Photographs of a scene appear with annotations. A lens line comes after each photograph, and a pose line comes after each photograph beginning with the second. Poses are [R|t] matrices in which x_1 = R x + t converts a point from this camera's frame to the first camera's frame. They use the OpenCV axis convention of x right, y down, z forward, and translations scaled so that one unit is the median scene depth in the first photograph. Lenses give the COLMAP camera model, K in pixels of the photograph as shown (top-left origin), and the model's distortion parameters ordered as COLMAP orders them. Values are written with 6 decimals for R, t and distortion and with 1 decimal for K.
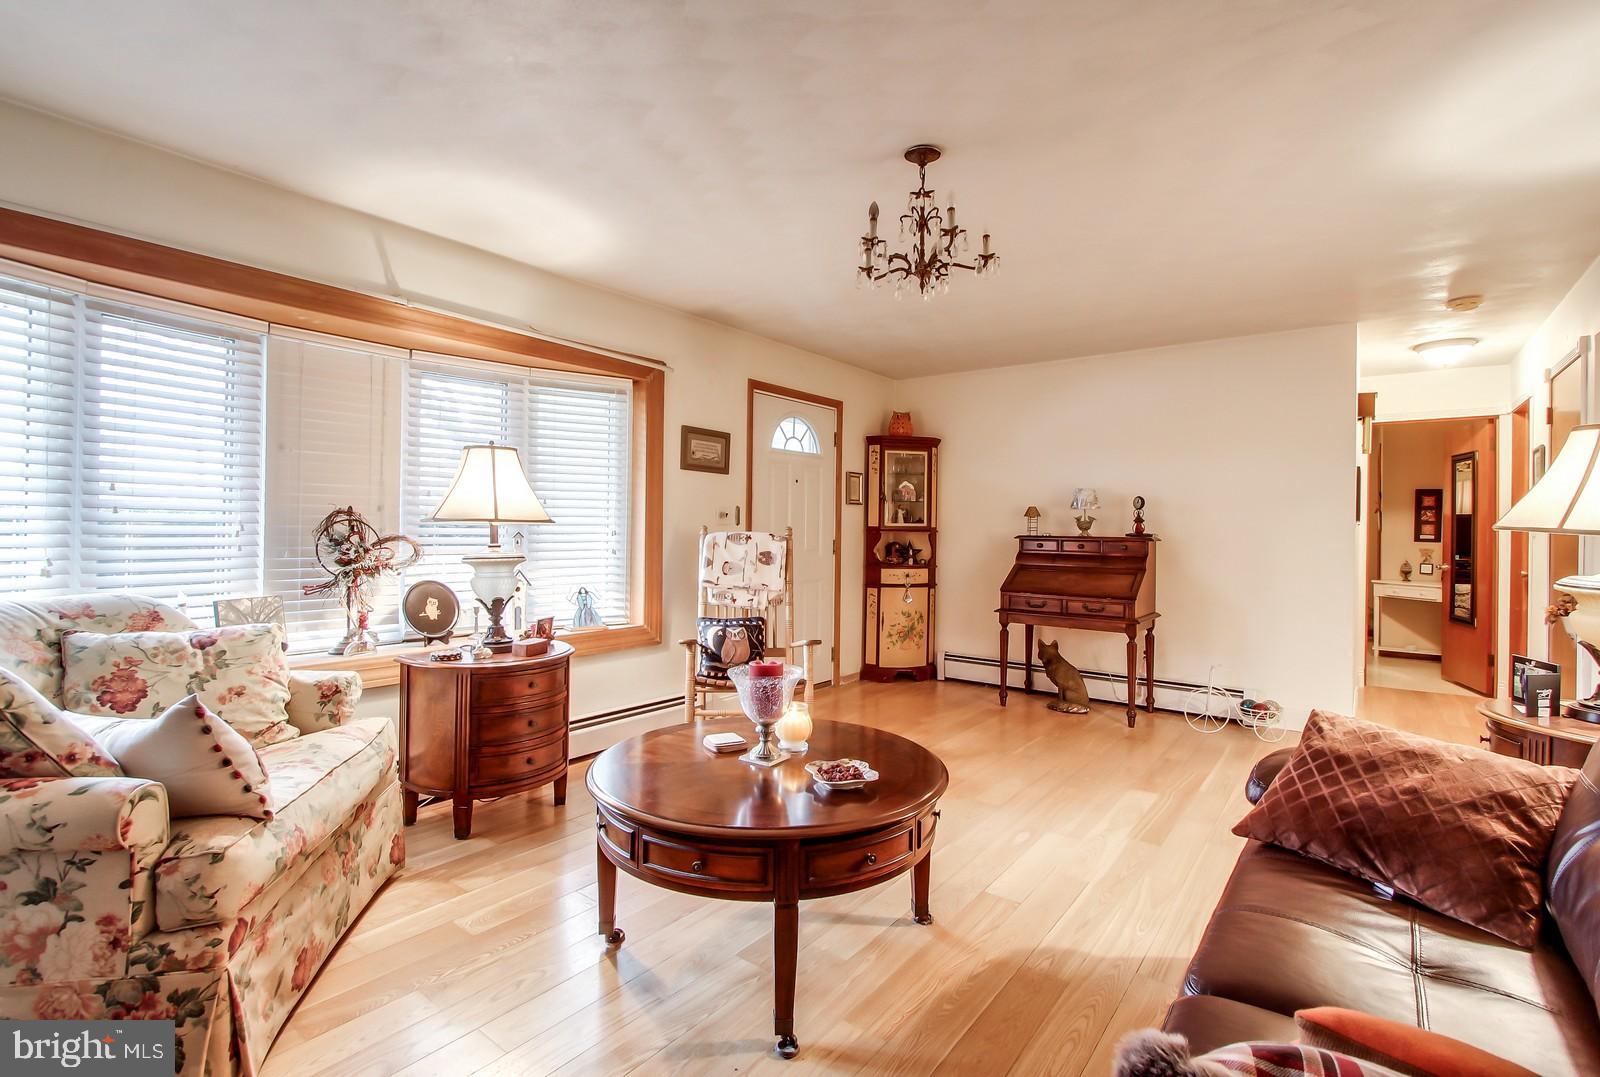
lens RADIAL K [[745.5, 0, 811.9], [0, 745.5, 530.3], [0, 0, 1]] dist [-0.014367, 0.001149]
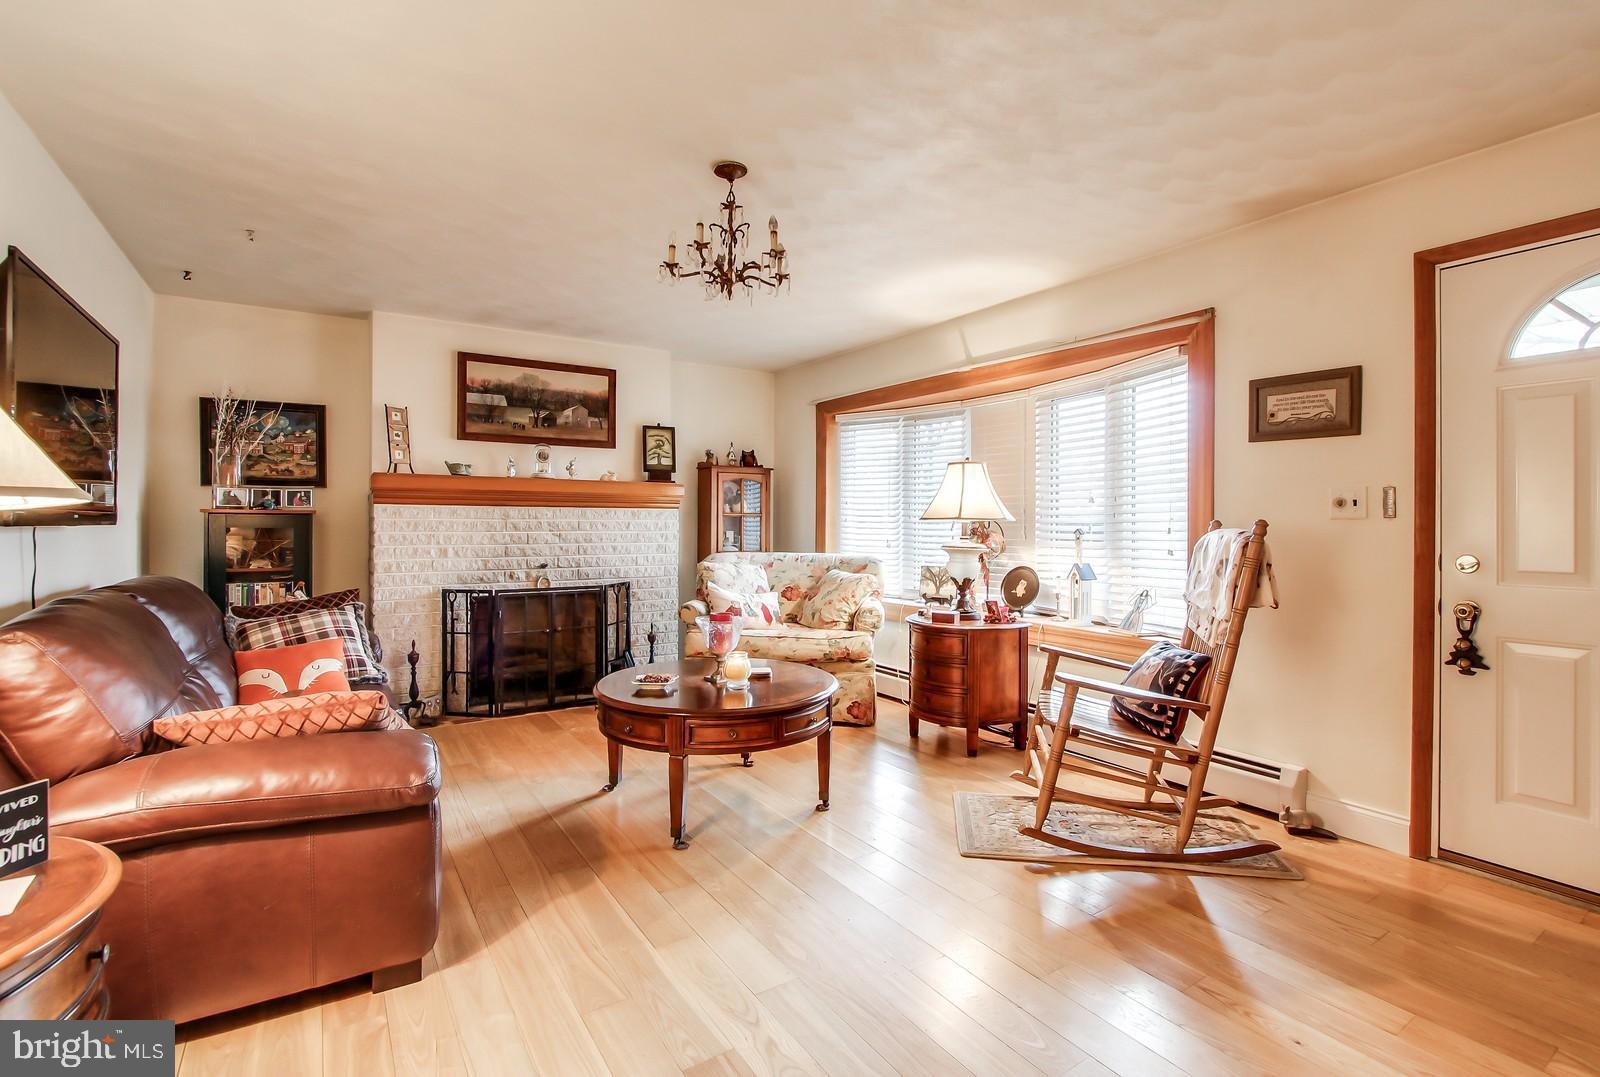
lens RADIAL K [[745.5, 0, 805.4], [0, 745.5, 523.0], [0, 0, 1]] dist [-0.014367, 0.001149]
pose [[-0.336170, -0.009771, -0.941751, 0.648684], [-0.007850, 0.999941, -0.007573, 0.004890], [0.941769, 0.004847, -0.336227, 0.845726]]
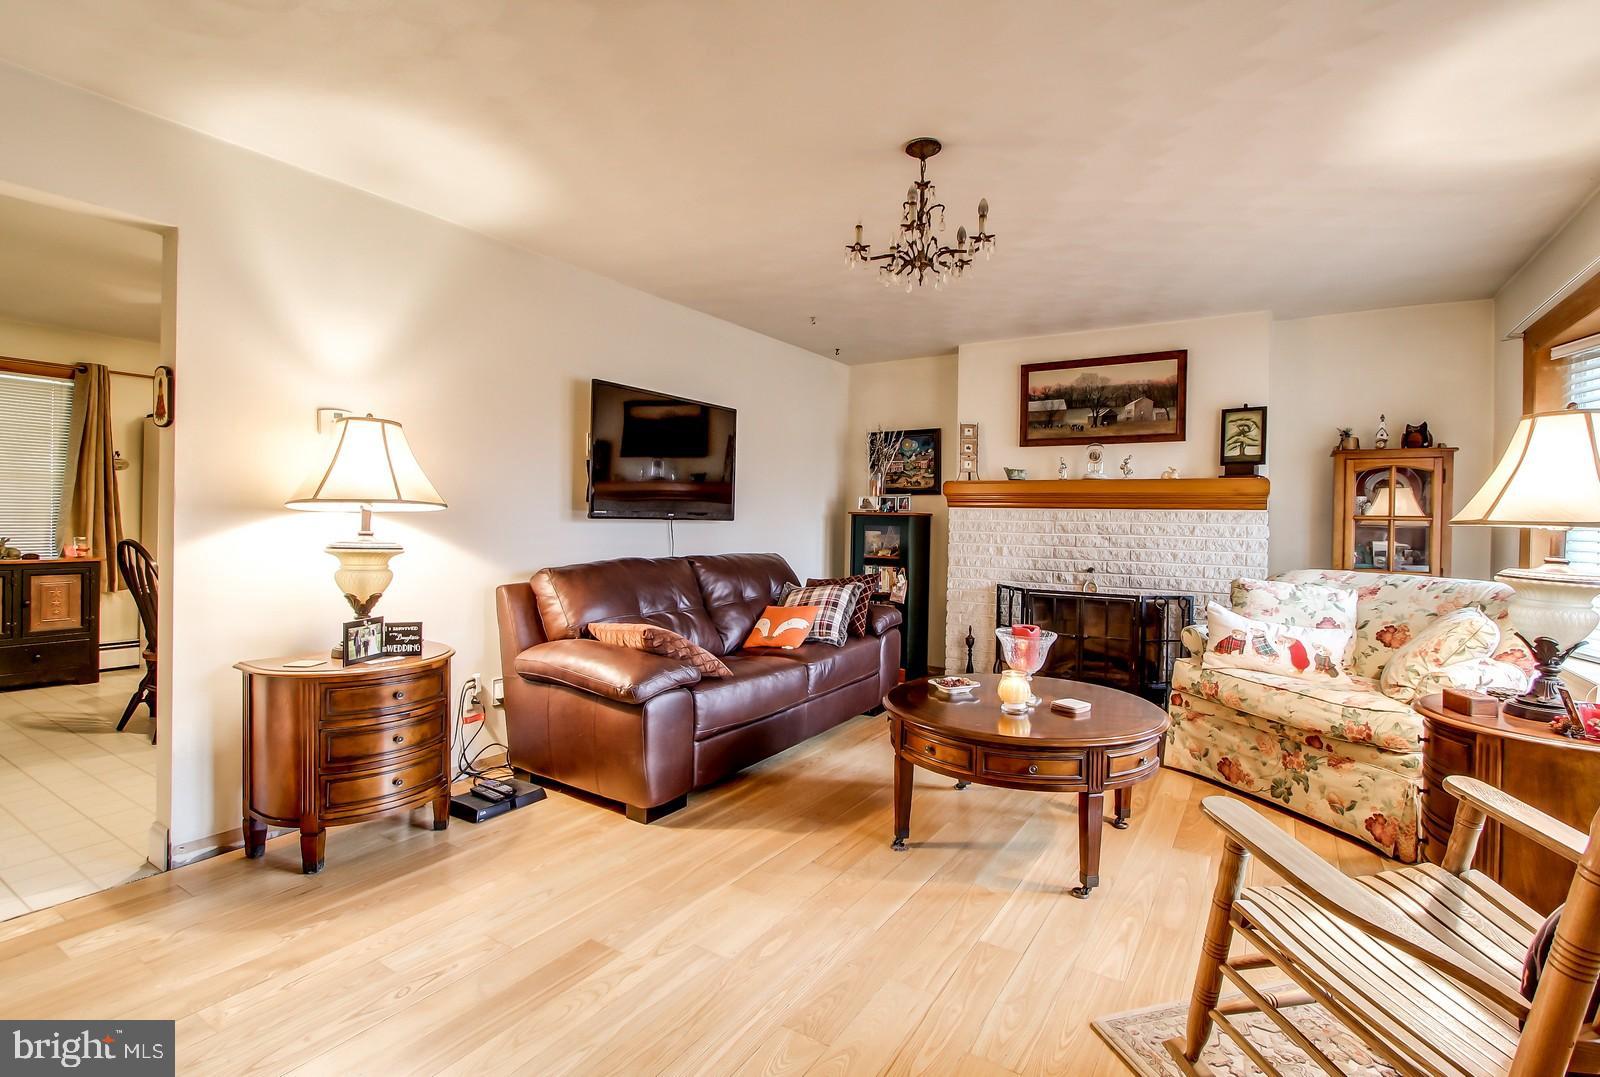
lens RADIAL K [[745.5, 0, 794.3], [0, 745.5, 526.8], [0, 0, 1]] dist [-0.014367, 0.001149]
pose [[-0.996718, -0.026639, -0.076438, 0.224291], [-0.027533, 0.999564, 0.010654, 0.001501], [0.076120, 0.012723, -0.997017, 1.153954]]
